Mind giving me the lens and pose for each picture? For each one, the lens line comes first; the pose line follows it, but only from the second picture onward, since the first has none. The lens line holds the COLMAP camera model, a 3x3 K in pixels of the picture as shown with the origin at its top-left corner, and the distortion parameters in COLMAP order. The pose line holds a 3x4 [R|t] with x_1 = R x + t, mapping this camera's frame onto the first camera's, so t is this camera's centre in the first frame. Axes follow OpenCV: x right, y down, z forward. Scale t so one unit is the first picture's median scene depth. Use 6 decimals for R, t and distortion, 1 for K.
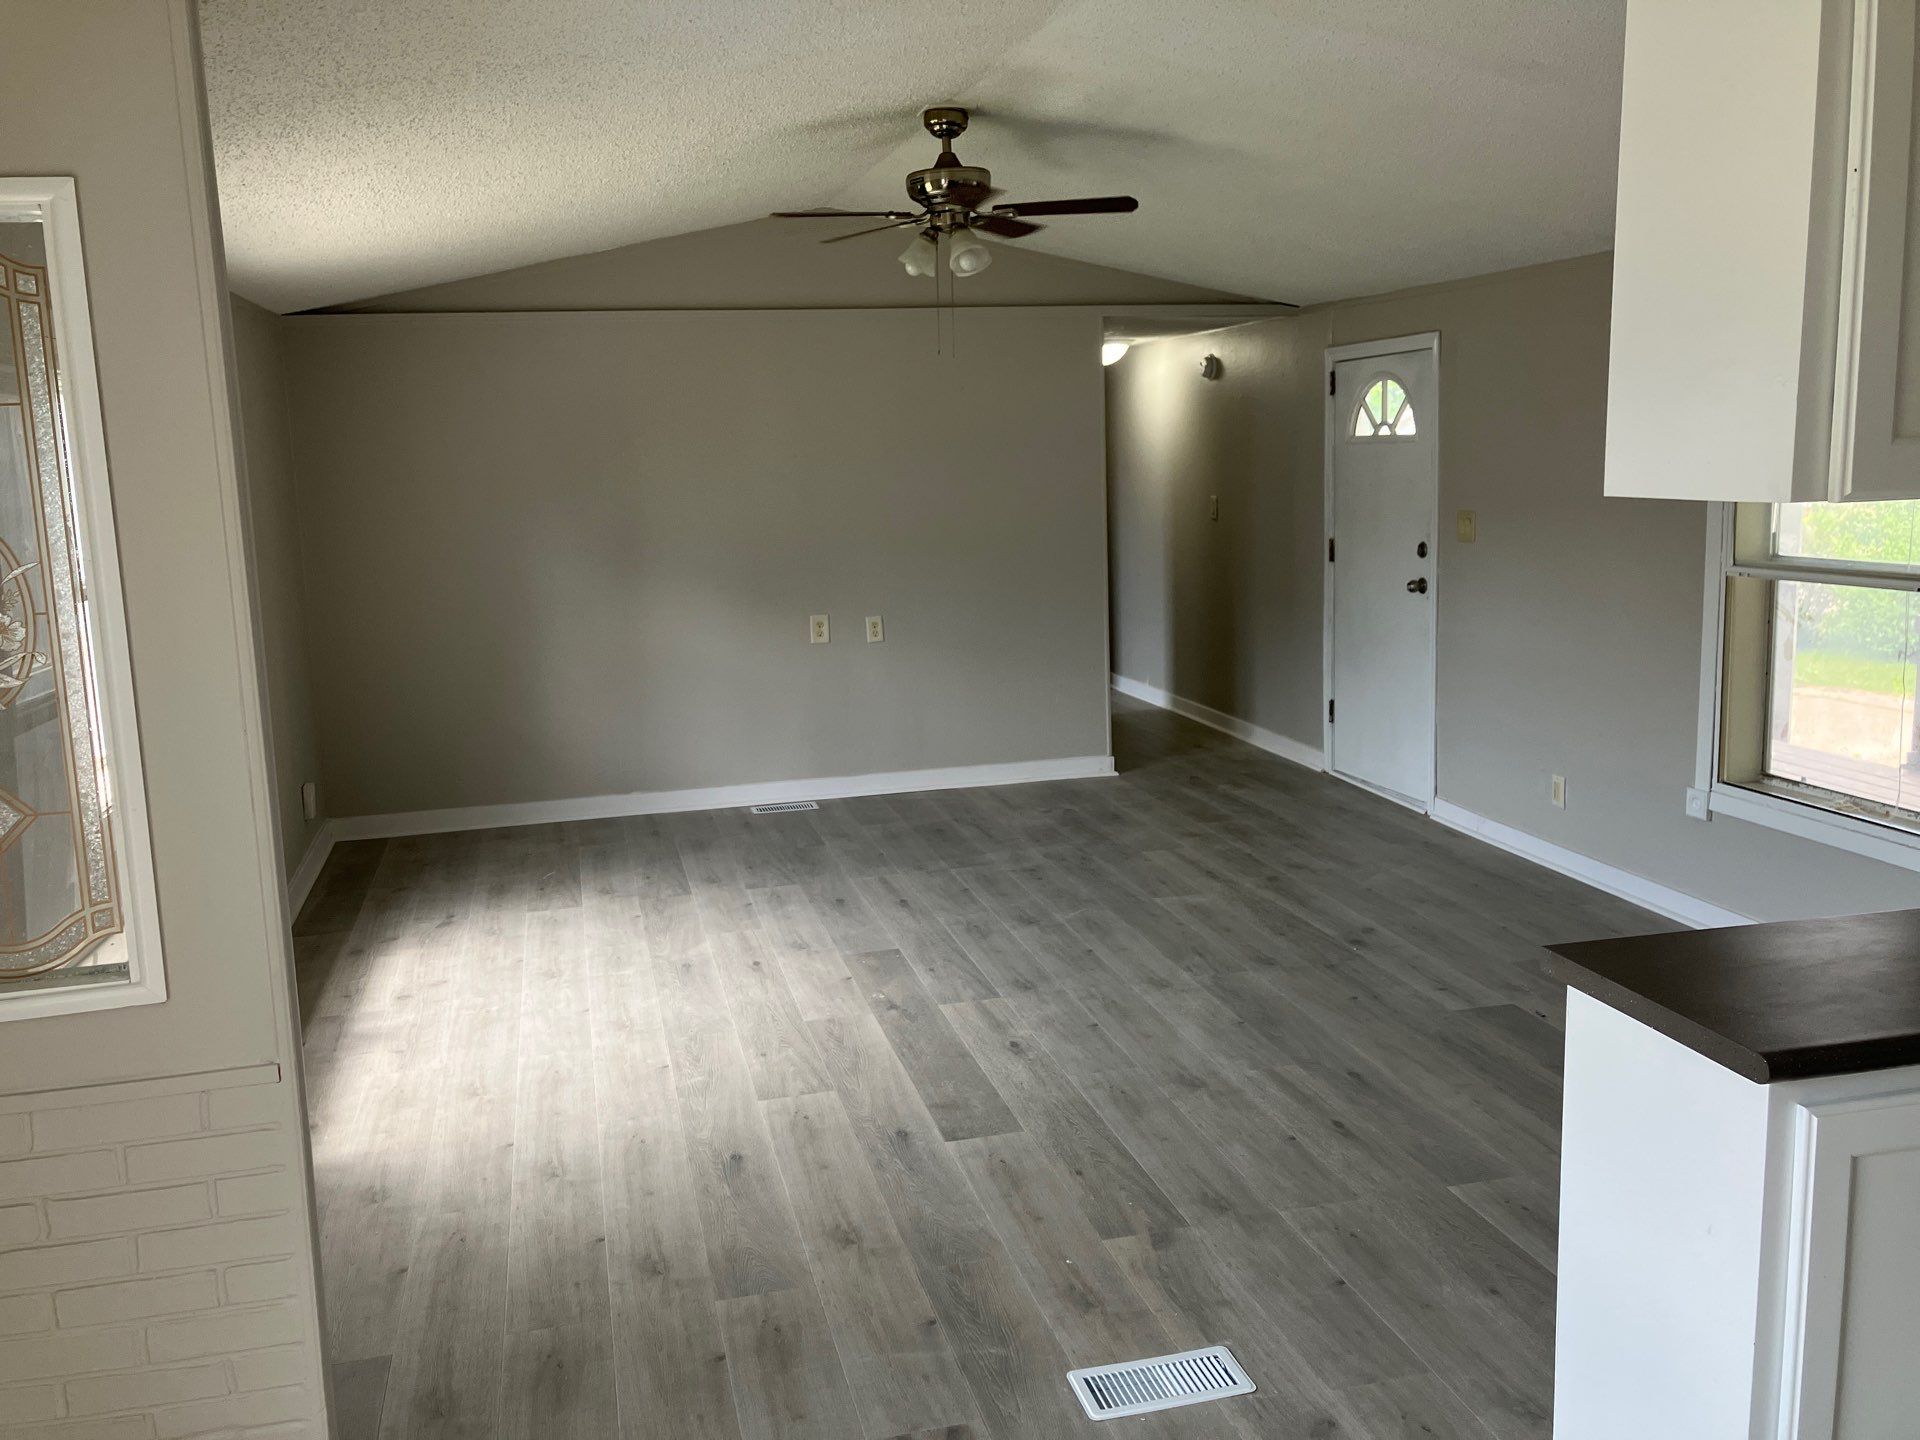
lens RADIAL K [[1584.2, 0, 960.3], [0, 1584.2, 715.7], [0, 0, 1]] dist [0.008974, -0.012669]
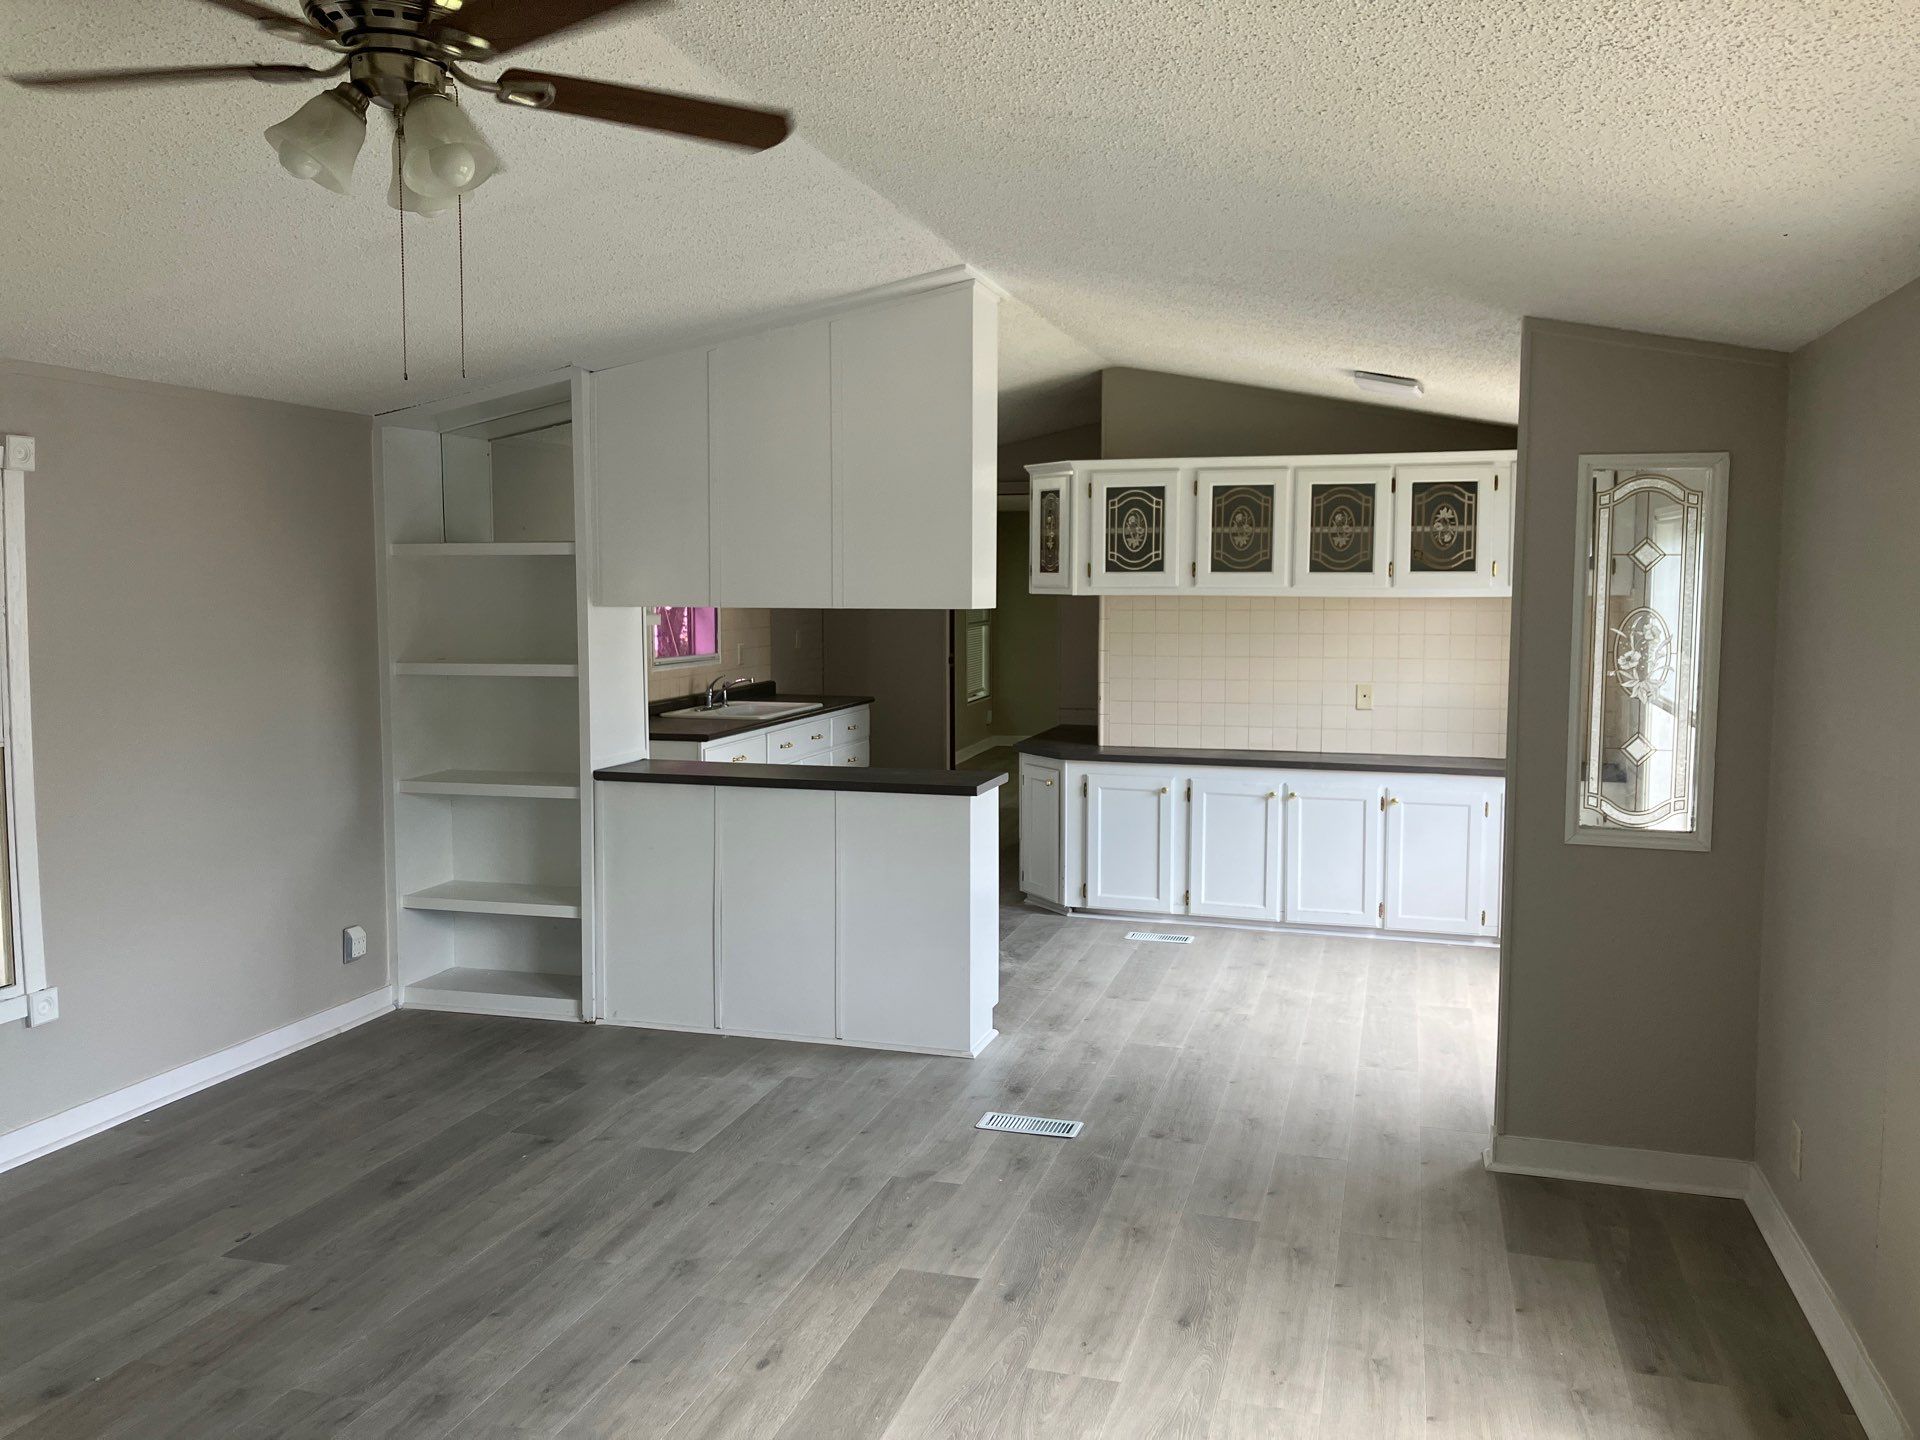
lens RADIAL K [[1584.2, 0, 963.5], [0, 1584.2, 722.3], [0, 0, 1]] dist [0.008974, -0.012669]
pose [[-0.866743, -0.023680, 0.498193, -0.486152], [0.099957, 0.970359, 0.220027, -0.286274], [-0.488636, 0.240505, -0.838685, 1.759849]]
